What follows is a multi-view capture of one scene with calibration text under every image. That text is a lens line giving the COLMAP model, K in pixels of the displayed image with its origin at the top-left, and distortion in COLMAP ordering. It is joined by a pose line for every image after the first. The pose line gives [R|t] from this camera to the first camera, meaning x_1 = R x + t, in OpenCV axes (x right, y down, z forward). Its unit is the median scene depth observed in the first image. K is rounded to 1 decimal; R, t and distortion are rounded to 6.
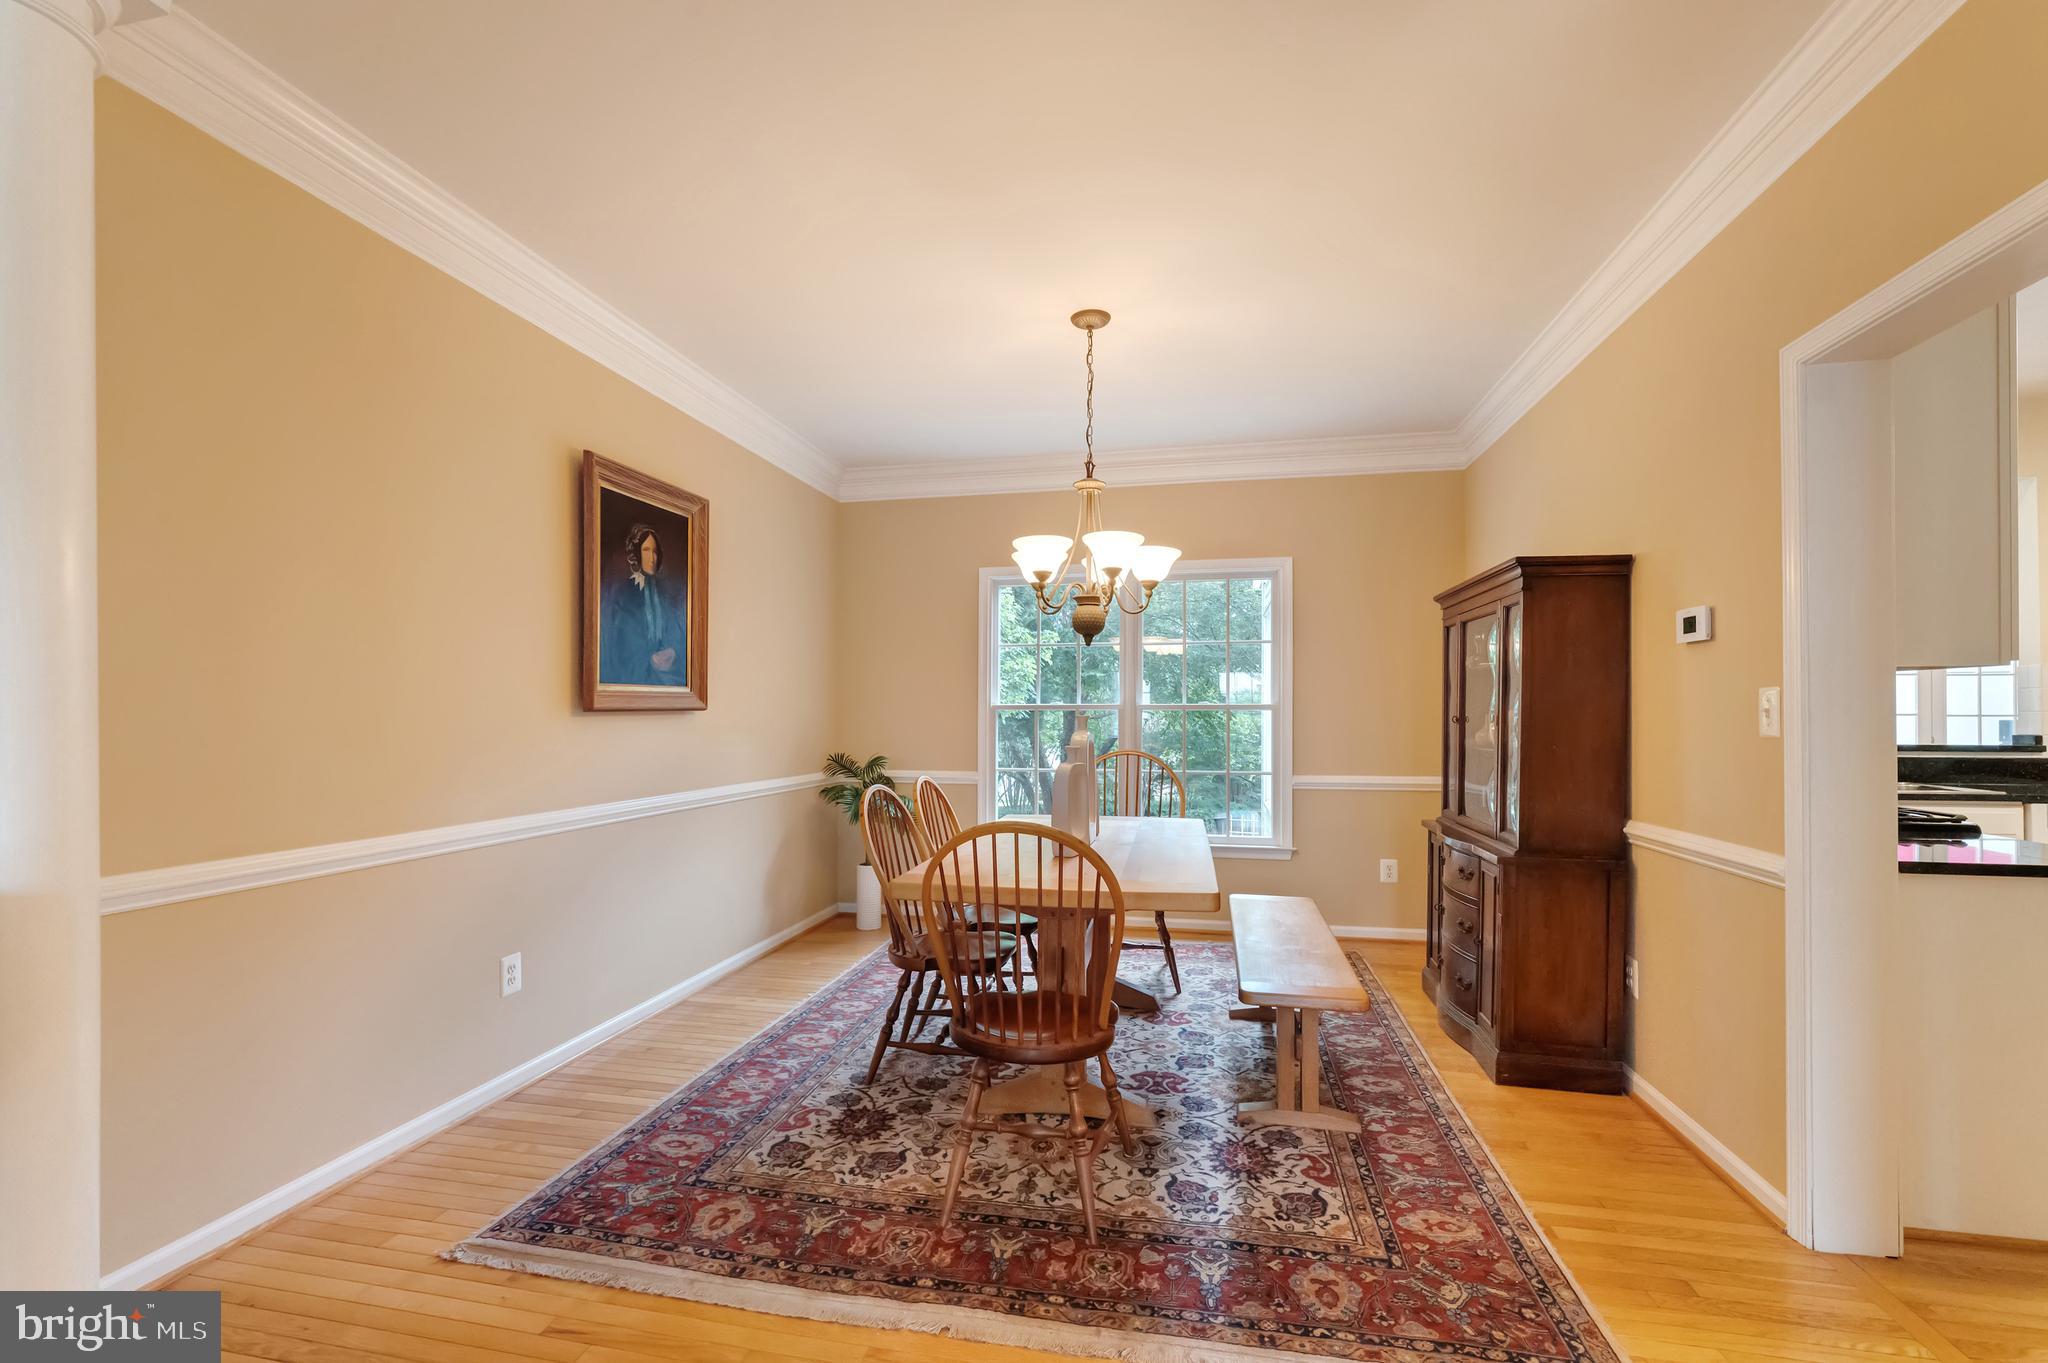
lens RADIAL K [[921.6, 0, 1024.0], [0, 921.6, 681.5], [0, 0, 1]] dist [-0.000988, -0.000100]
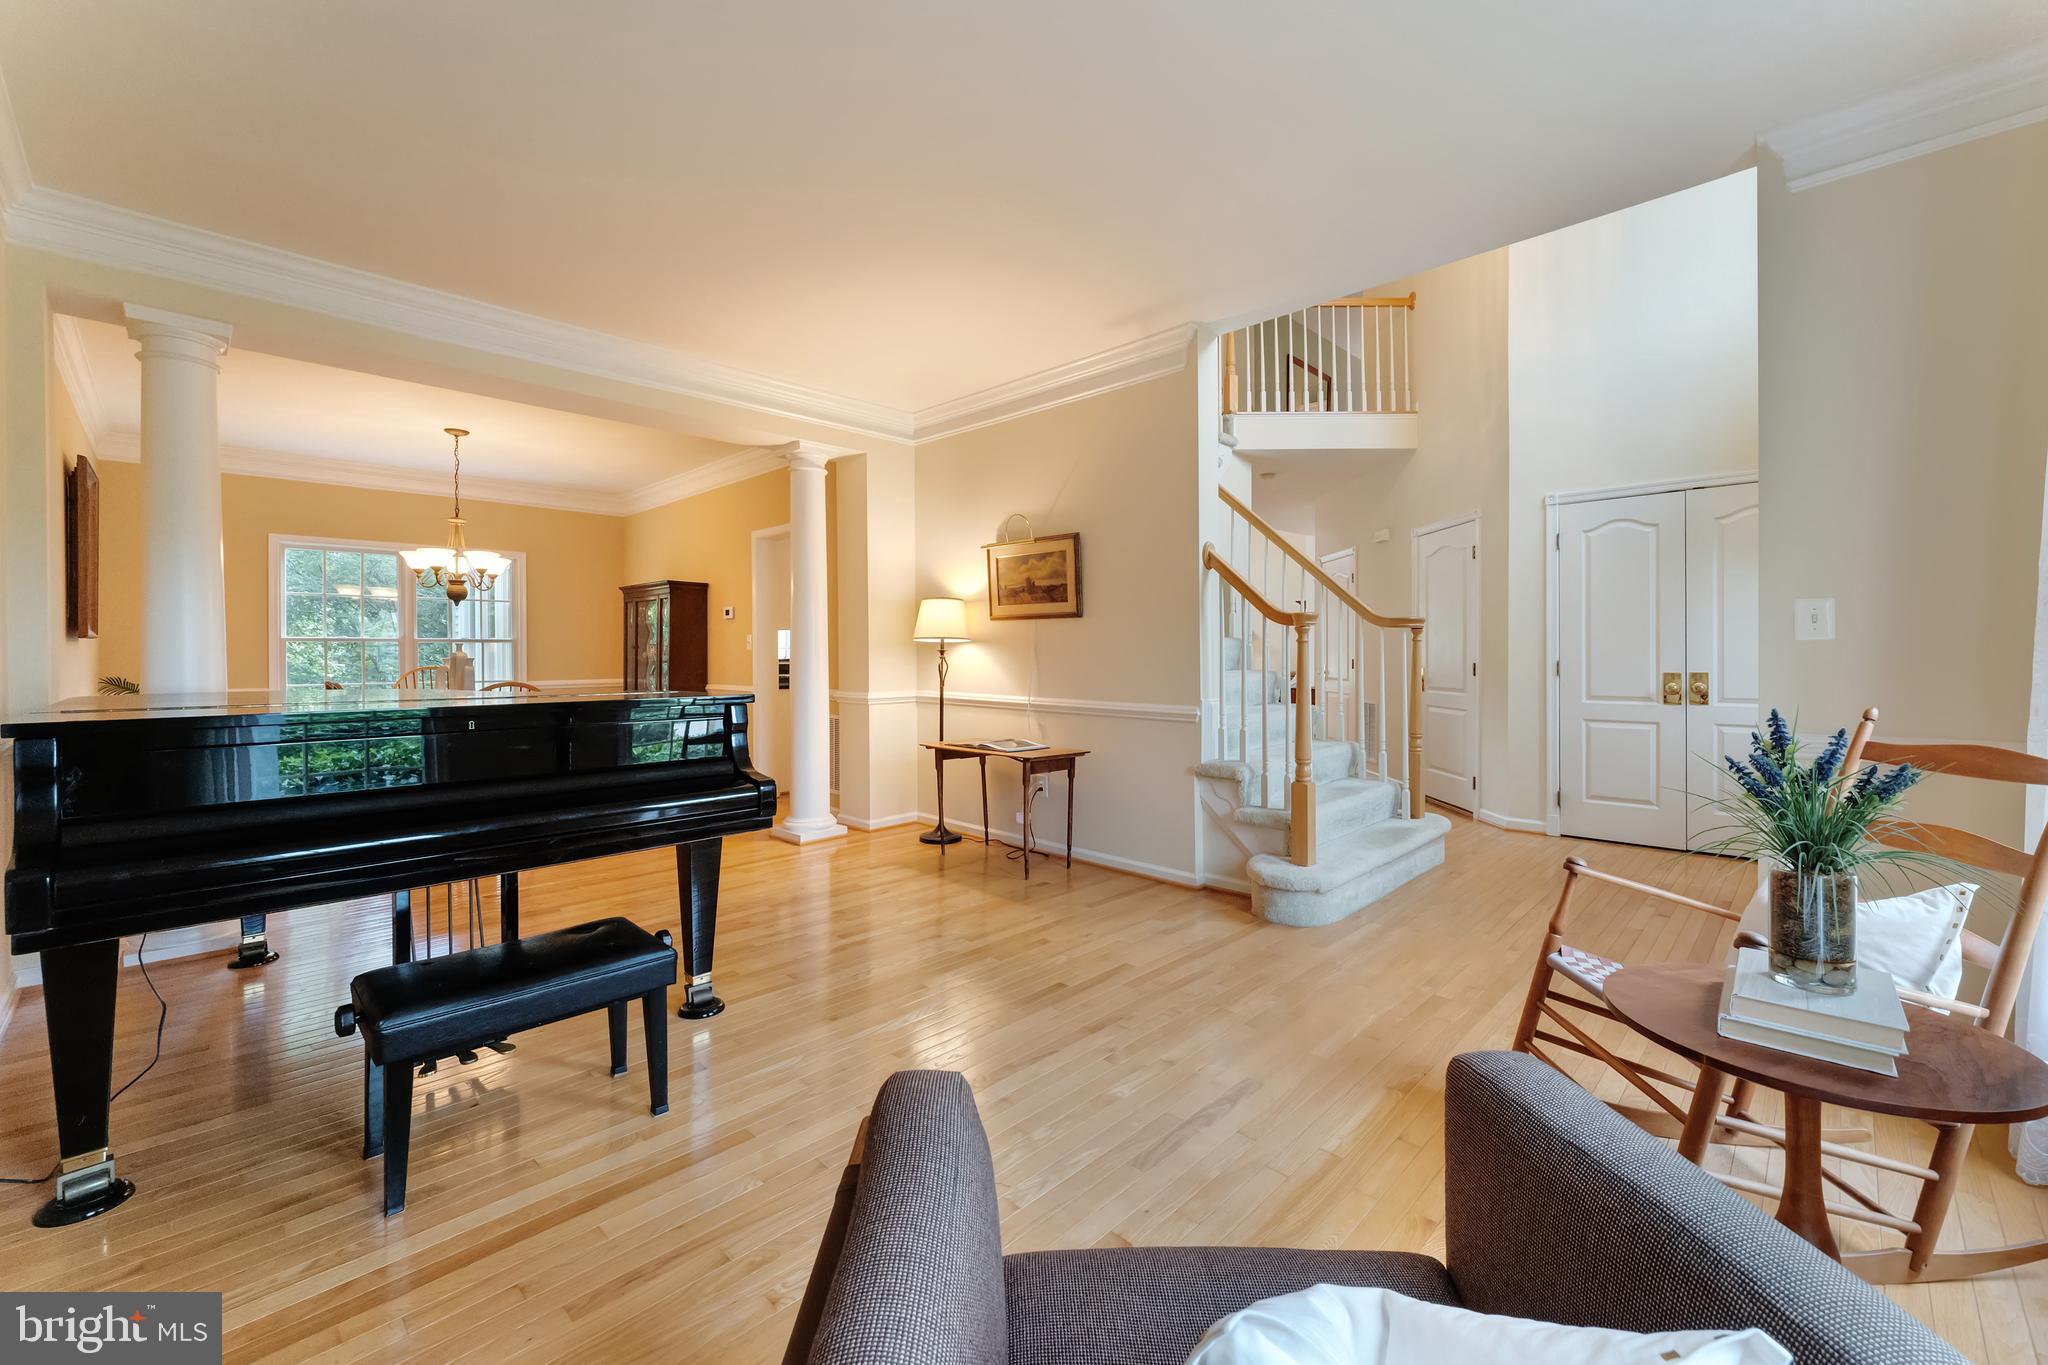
lens RADIAL K [[822.3, 0, 1020.5], [0, 822.3, 664.4], [0, 0, 1]] dist [0.001944, 0.000137]
pose [[0.543910, -0.005500, 0.839126, -0.736610], [-0.023422, 0.999489, 0.021733, 0.019168], [-0.838817, -0.031475, 0.543503, -0.922719]]
